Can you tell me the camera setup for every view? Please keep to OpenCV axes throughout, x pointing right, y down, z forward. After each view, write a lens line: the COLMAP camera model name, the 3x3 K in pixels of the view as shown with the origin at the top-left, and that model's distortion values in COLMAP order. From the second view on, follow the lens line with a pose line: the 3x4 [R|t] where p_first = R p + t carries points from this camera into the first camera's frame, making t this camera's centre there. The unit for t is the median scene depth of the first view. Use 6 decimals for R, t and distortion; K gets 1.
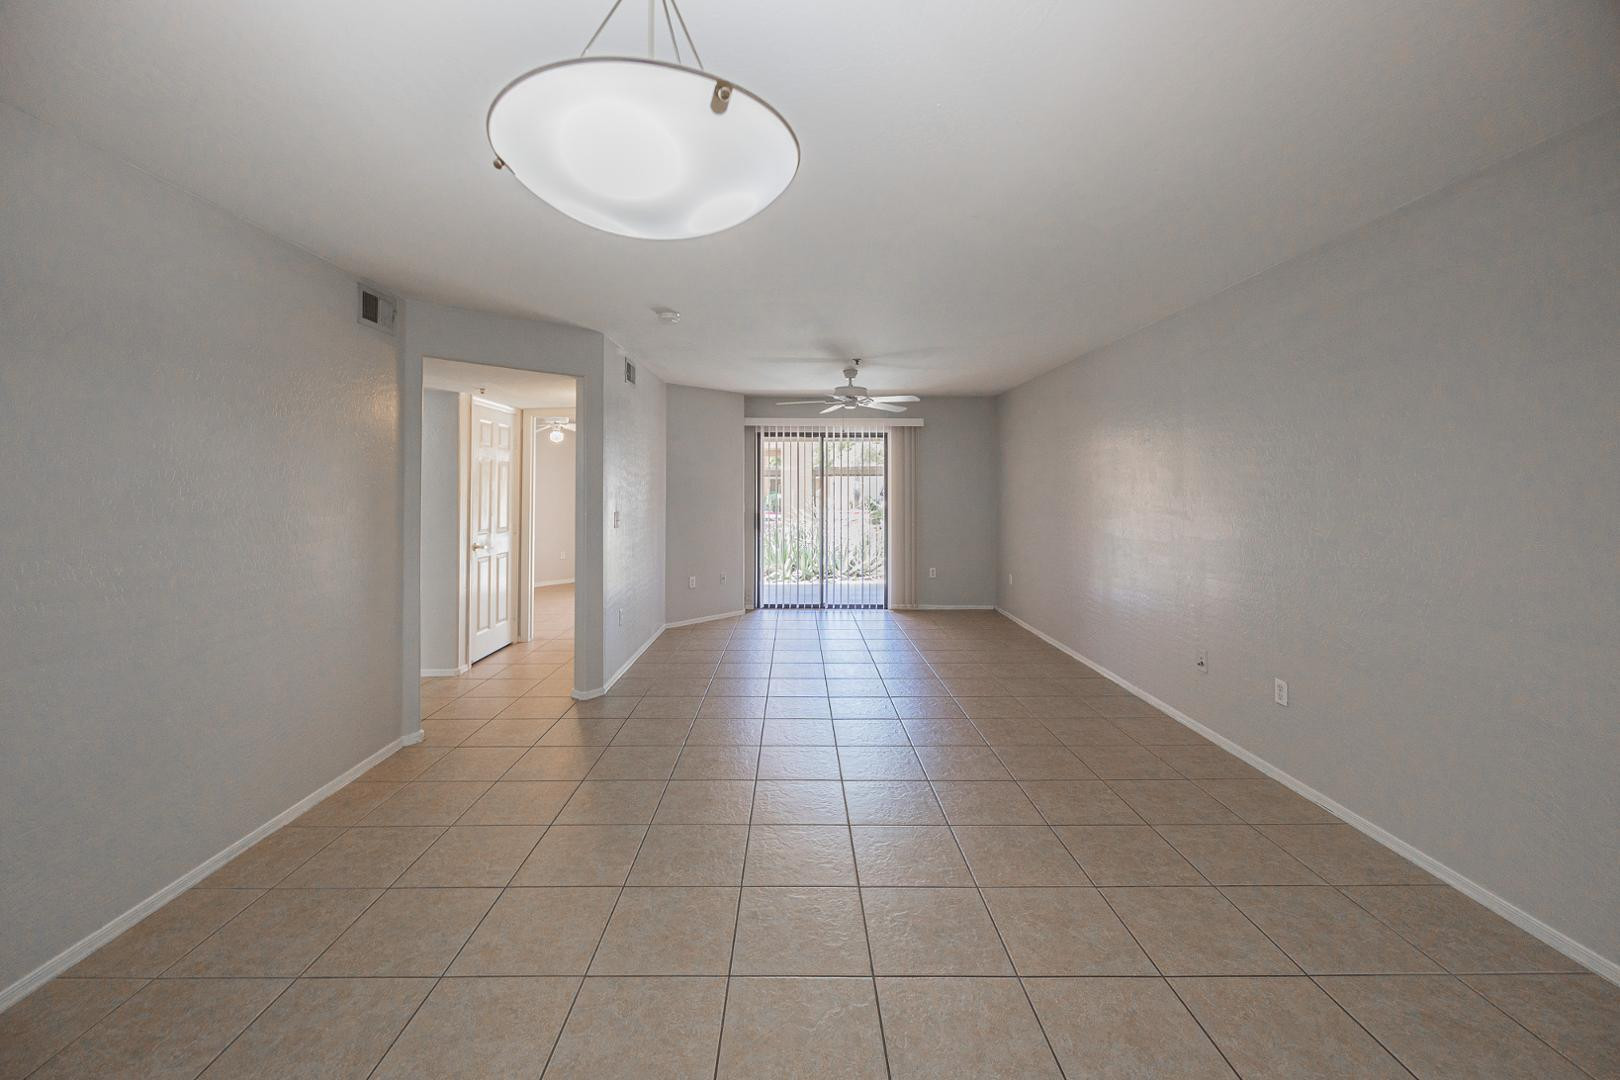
lens RADIAL K [[654.2, 0, 788.4], [0, 654.2, 472.5], [0, 0, 1]] dist [0.001387, 0.001018]
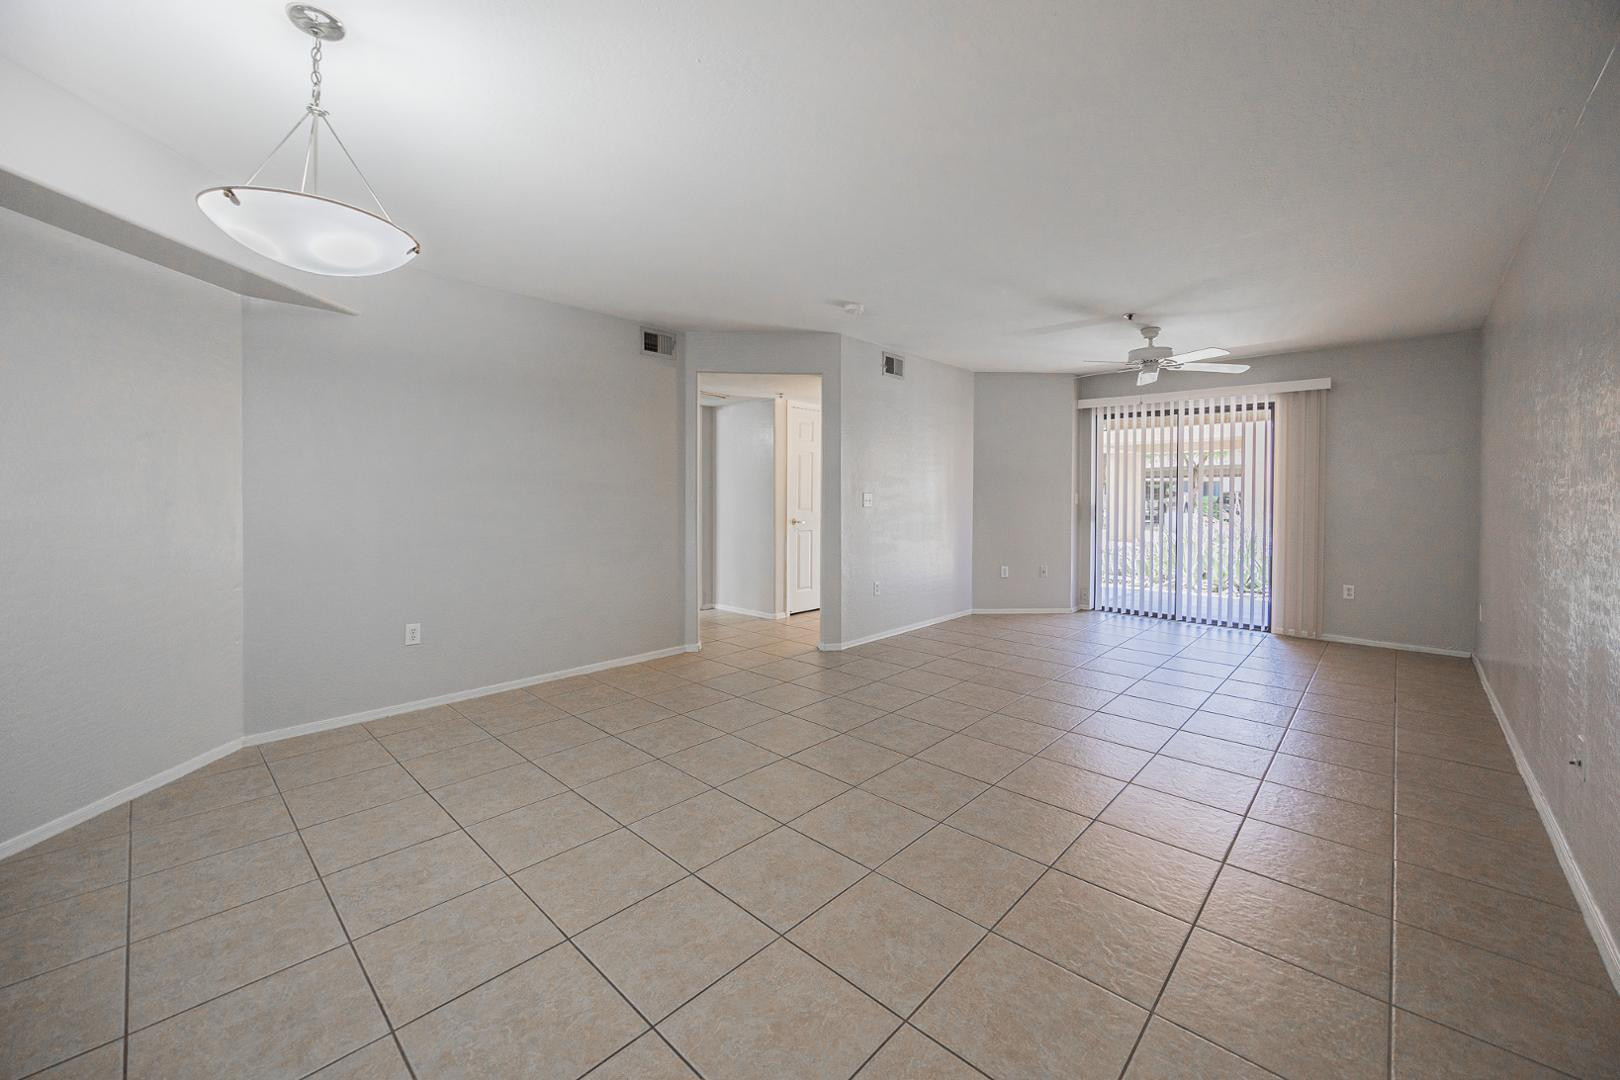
lens RADIAL K [[628.8, 0, 795.9], [0, 628.8, 498.6], [0, 0, 1]] dist [-0.000353, -0.000264]
pose [[0.731000, 0.013021, -0.682253, 0.263877], [0.009630, 0.999522, 0.029394, 0.026283], [0.682309, -0.028057, 0.730525, 0.094778]]
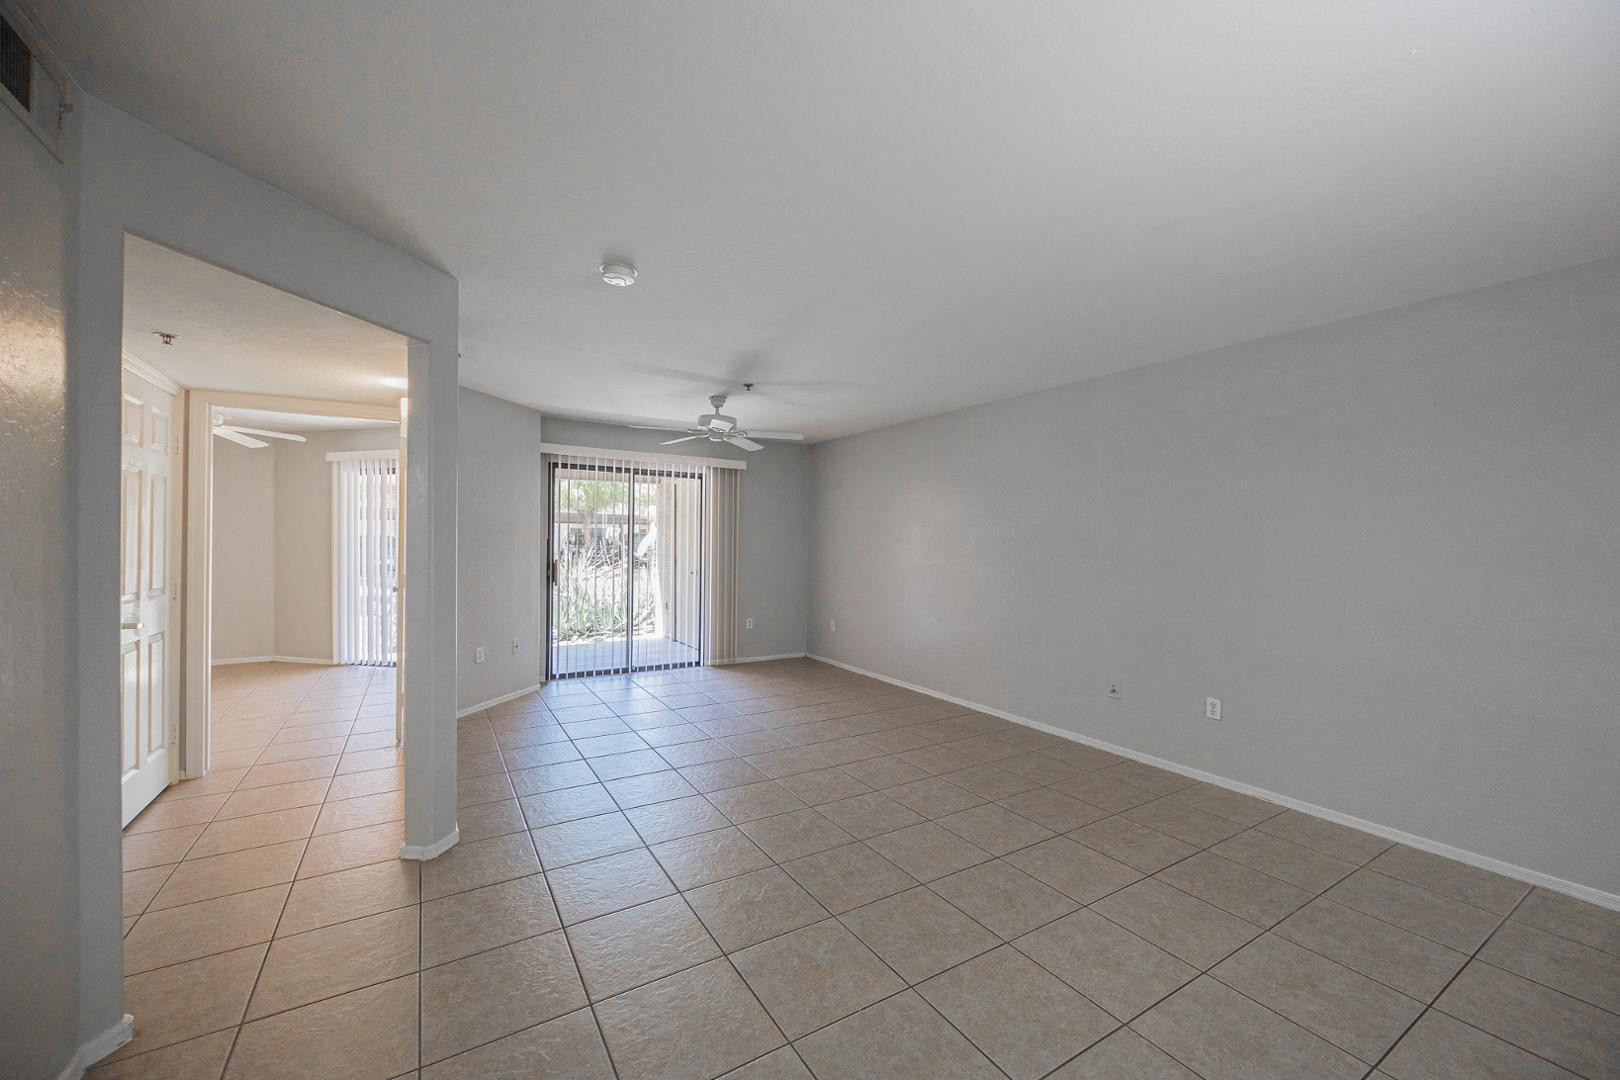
lens RADIAL K [[628.8, 0, 816.0], [0, 628.8, 543.3], [0, 0, 1]] dist [-0.000353, -0.000264]
pose [[0.842979, 0.010749, 0.537839, -0.205333], [-0.027778, 0.999336, 0.023565, 0.012085], [-0.537228, -0.034805, 0.842718, 0.188005]]
